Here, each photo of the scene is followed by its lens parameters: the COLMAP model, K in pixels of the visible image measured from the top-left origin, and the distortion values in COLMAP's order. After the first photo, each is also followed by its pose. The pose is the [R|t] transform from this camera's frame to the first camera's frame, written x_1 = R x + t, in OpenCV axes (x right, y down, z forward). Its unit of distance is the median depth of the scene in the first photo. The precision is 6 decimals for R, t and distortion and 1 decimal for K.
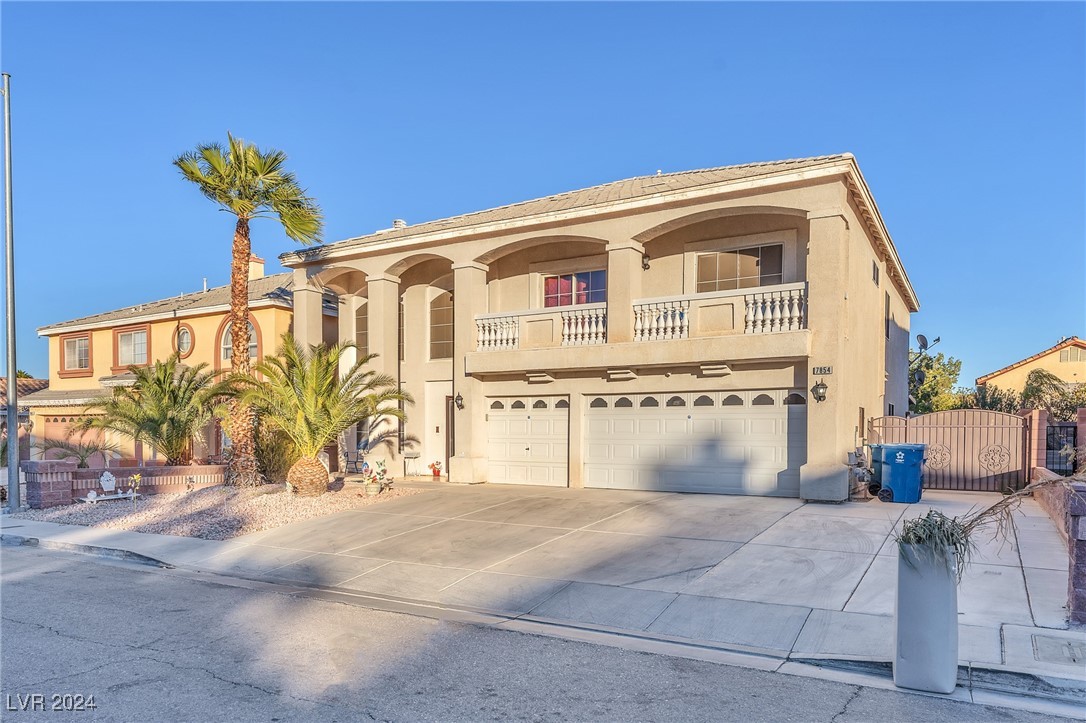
lens RADIAL K [[548.1, 0, 543.5], [0, 548.1, 364.7], [0, 0, 1]] dist [0.007254, 0.000115]
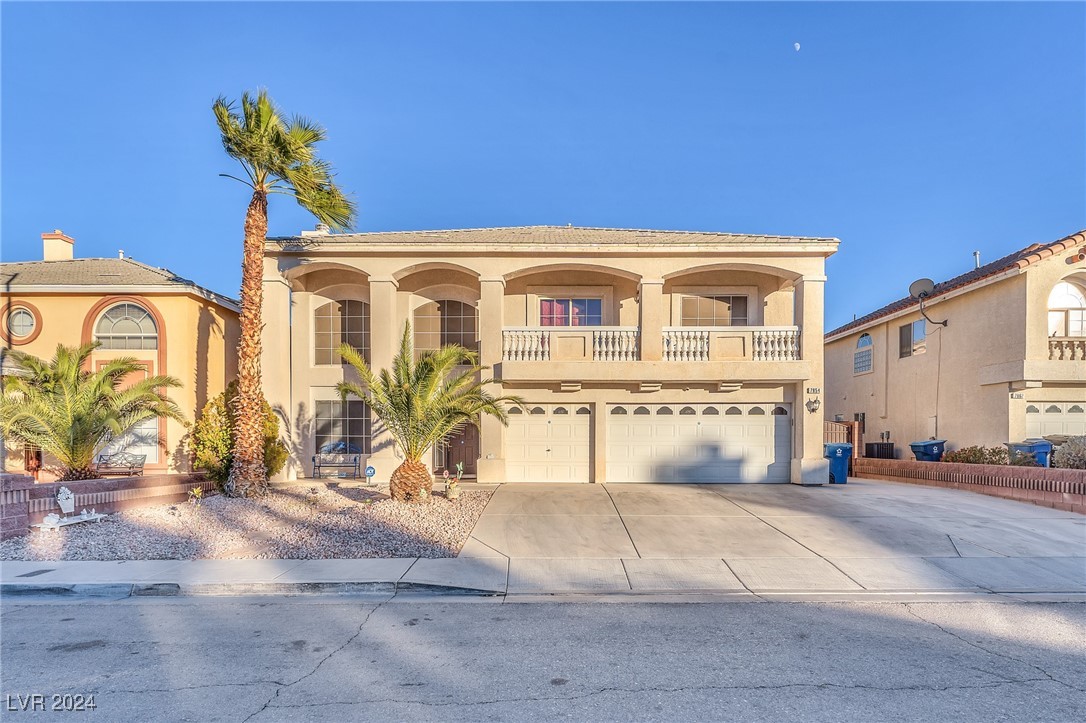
lens RADIAL K [[450.4, 0, 534.6], [0, 450.4, 381.7], [0, 0, 1]] dist [0.004358, 0.000200]
pose [[0.916656, 0.048417, 0.396734, -0.455943], [-0.048725, 0.998769, -0.009309, 0.024985], [-0.396696, -0.010798, 0.917887, 0.178391]]
